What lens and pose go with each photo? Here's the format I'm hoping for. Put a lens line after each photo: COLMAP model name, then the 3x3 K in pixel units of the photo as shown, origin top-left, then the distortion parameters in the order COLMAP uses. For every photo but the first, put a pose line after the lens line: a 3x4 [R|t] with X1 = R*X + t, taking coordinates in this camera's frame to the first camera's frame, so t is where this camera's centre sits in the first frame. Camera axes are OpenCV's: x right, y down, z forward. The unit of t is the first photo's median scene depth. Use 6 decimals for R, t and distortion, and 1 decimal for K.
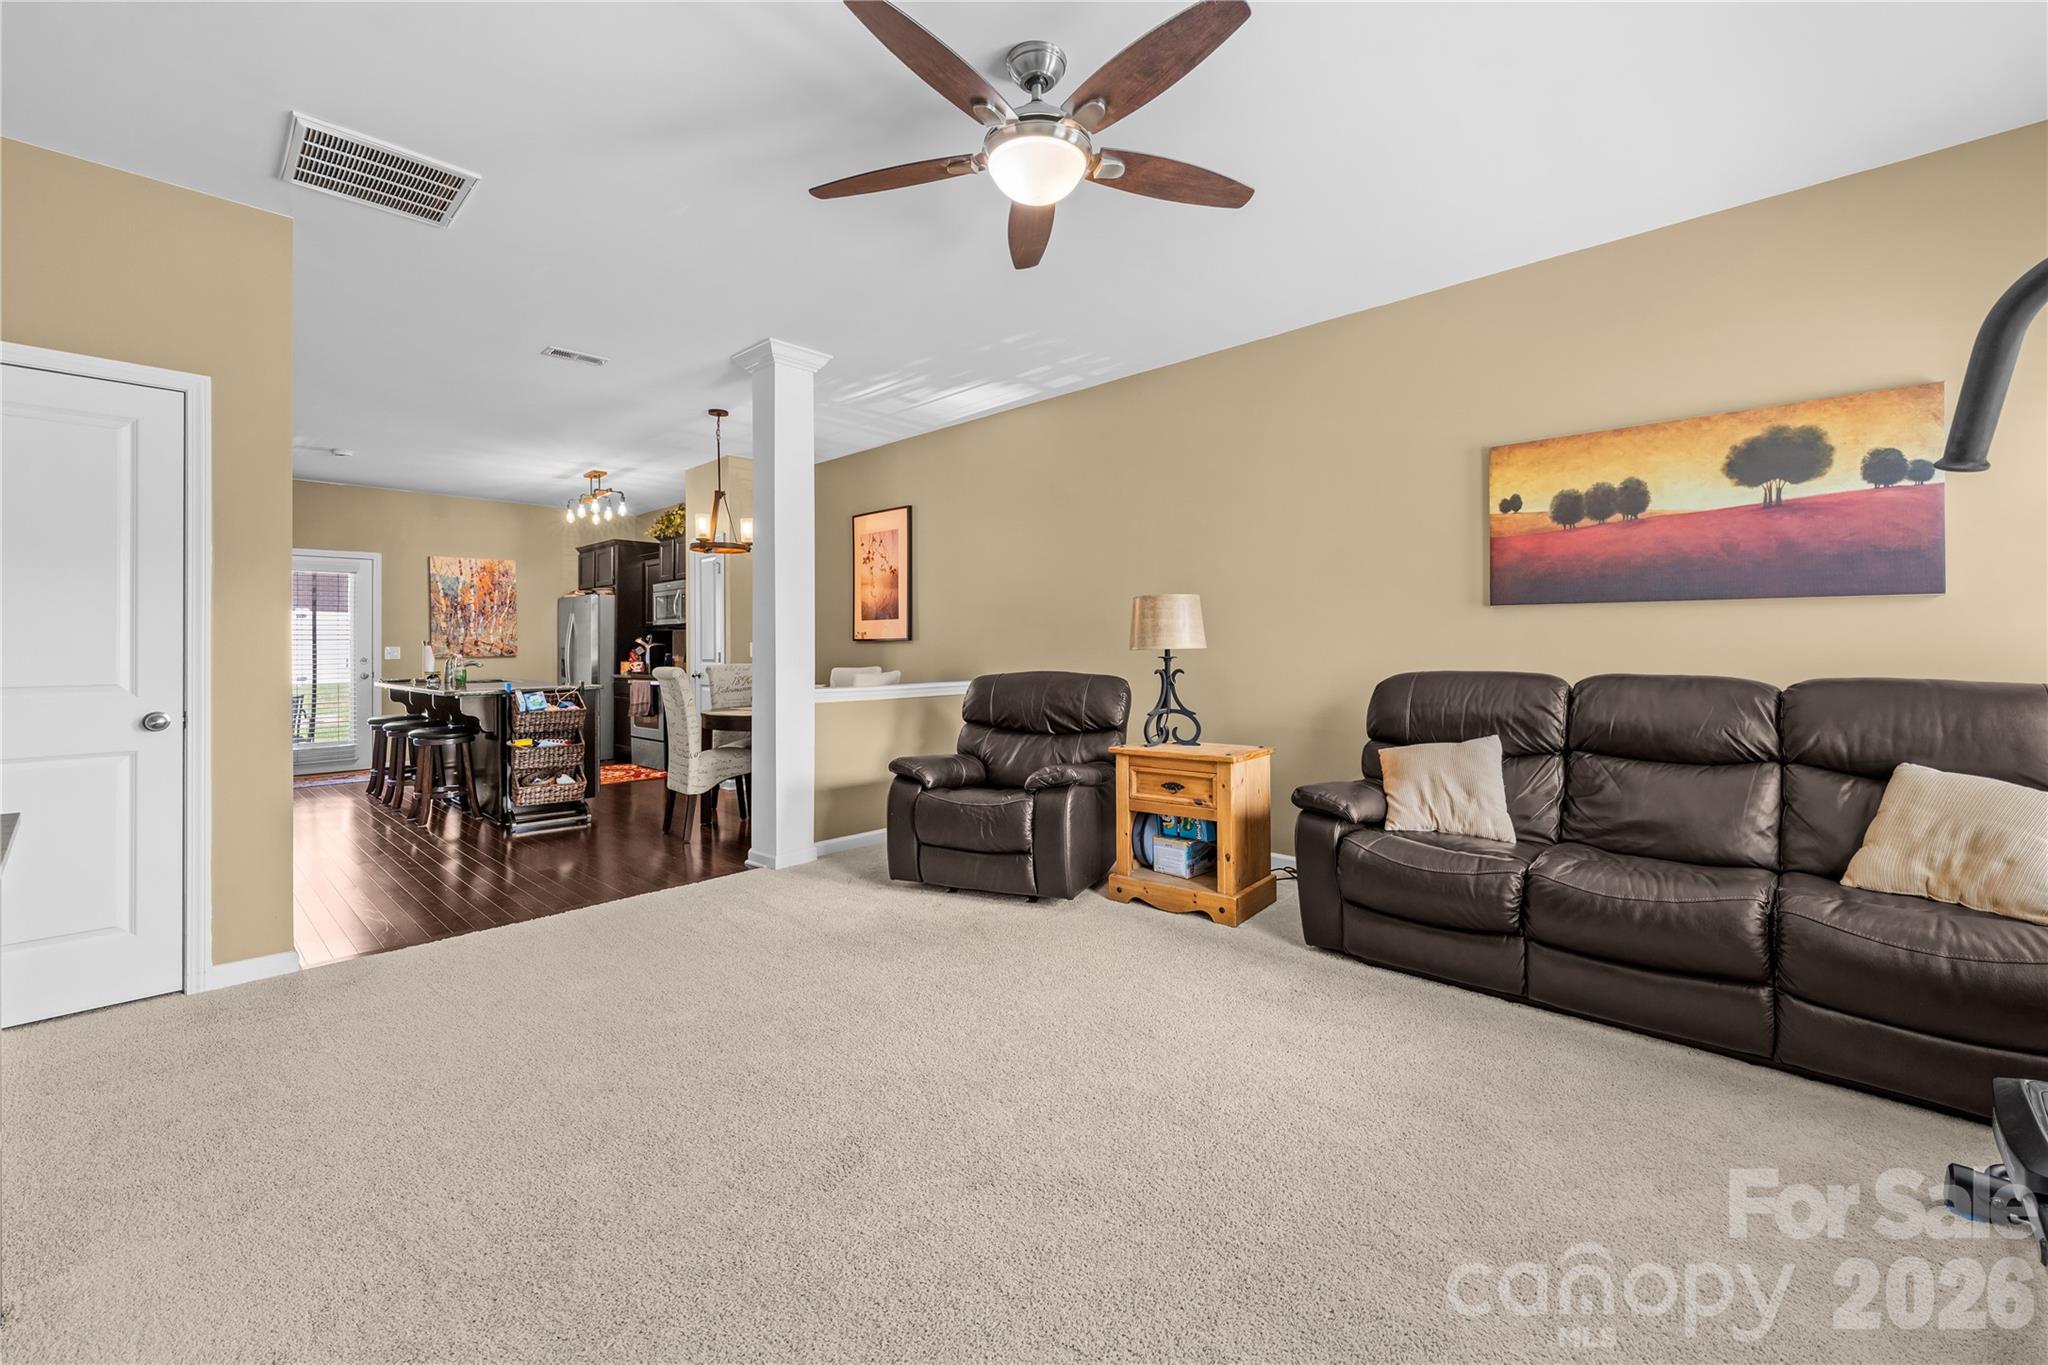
lens RADIAL K [[873.6, 0, 1050.9], [0, 873.6, 641.6], [0, 0, 1]] dist [-0.001391, -0.000196]
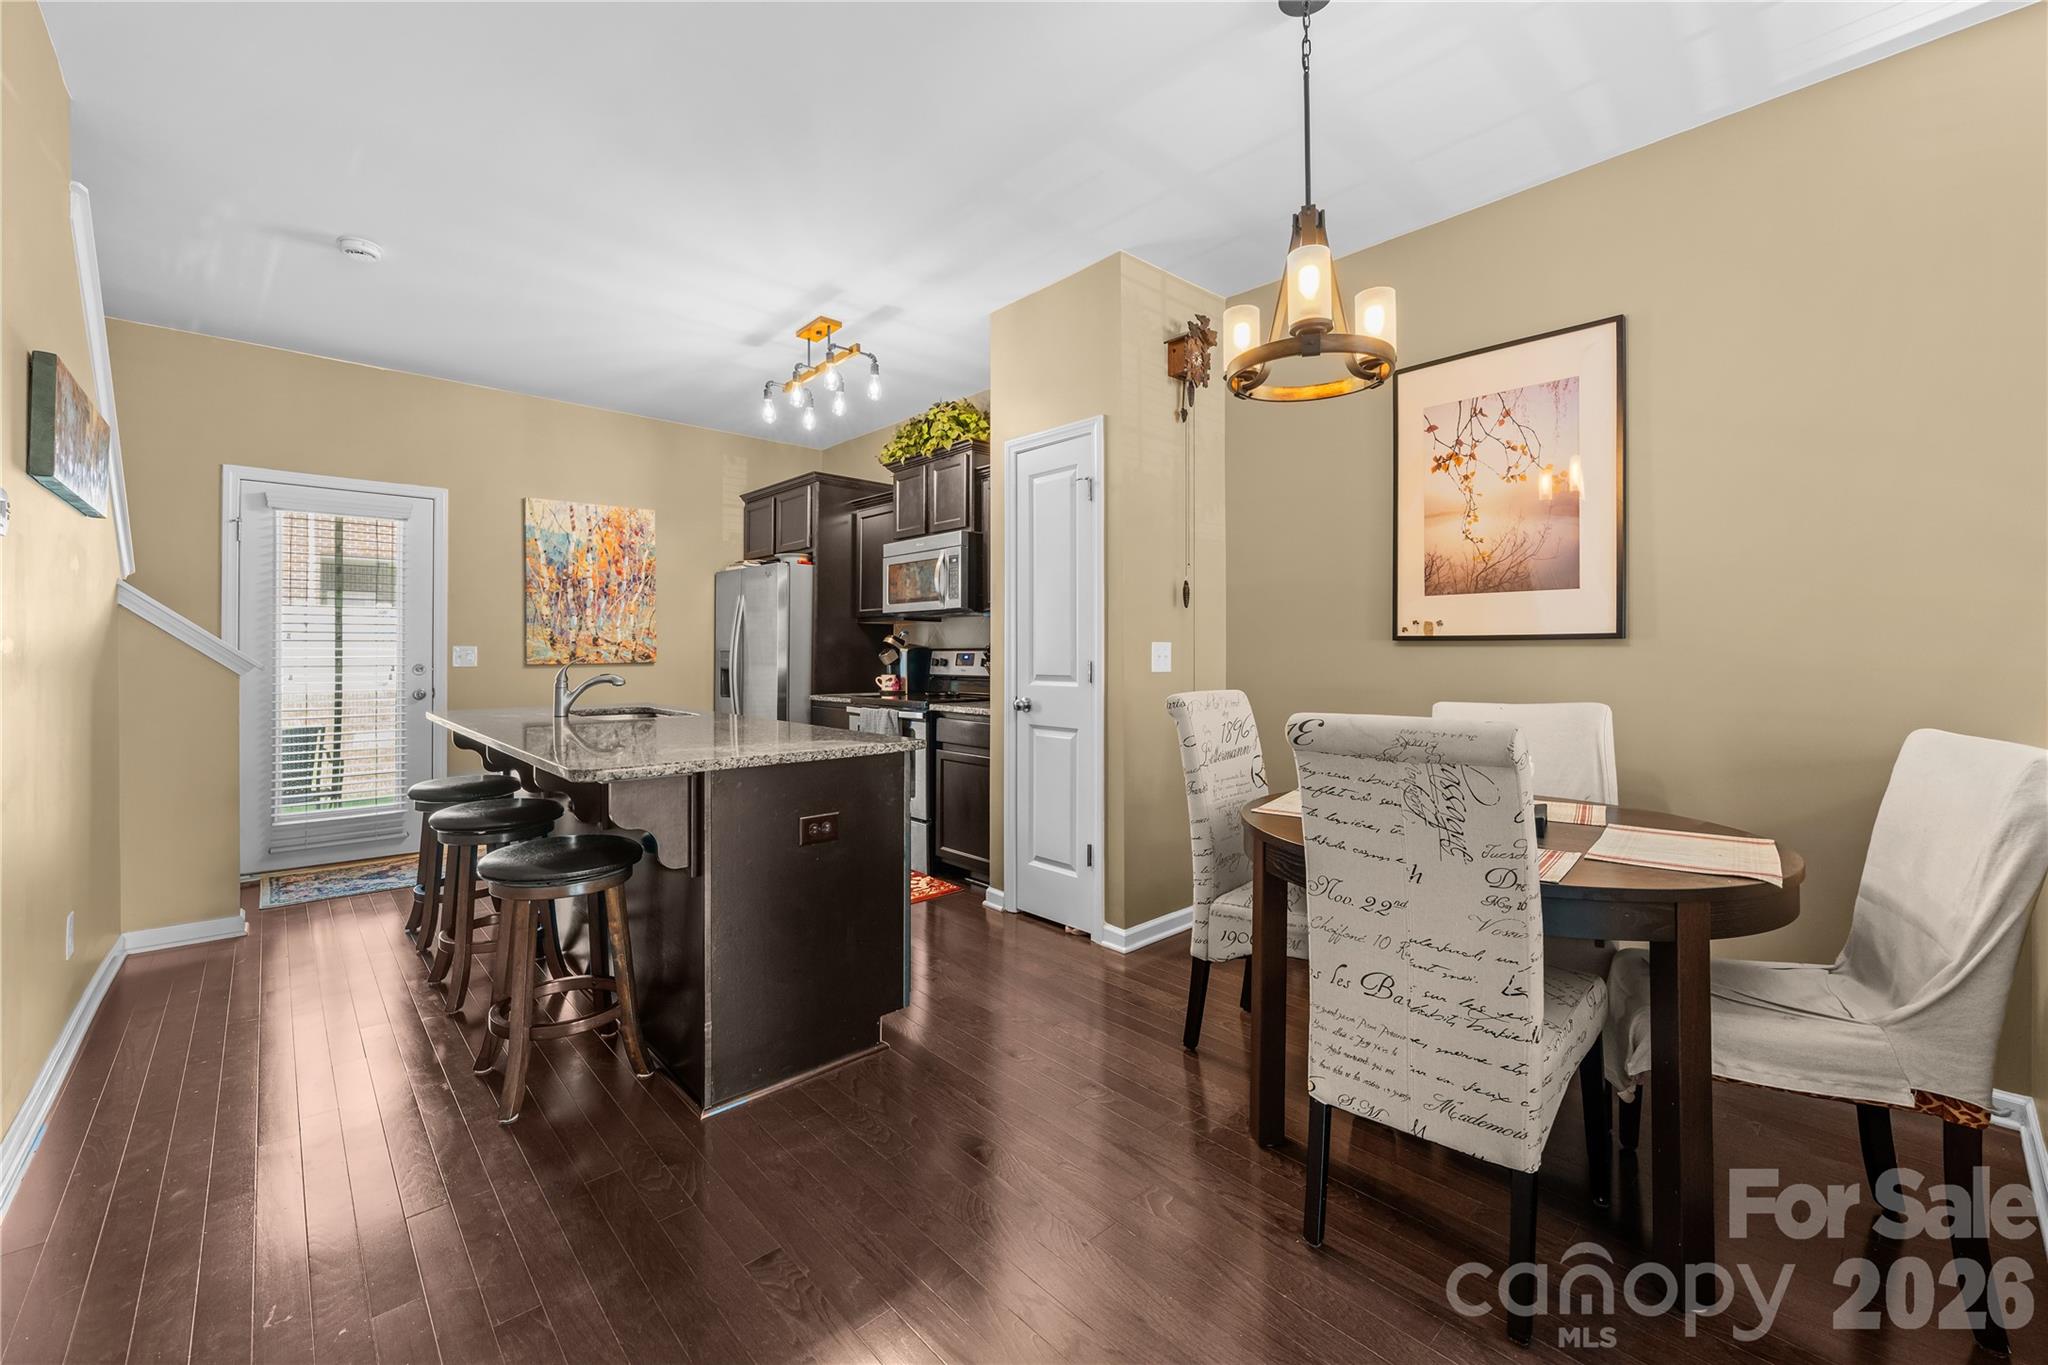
lens RADIAL K [[823.3, 0, 1015.5], [0, 823.3, 653.4], [0, 0, 1]] dist [-0.004894, -0.000452]
pose [[0.997105, 0.008857, -0.075523, -0.343227], [-0.008592, 0.999956, 0.003823, 0.005532], [0.075553, -0.003163, 0.997137, 0.477782]]
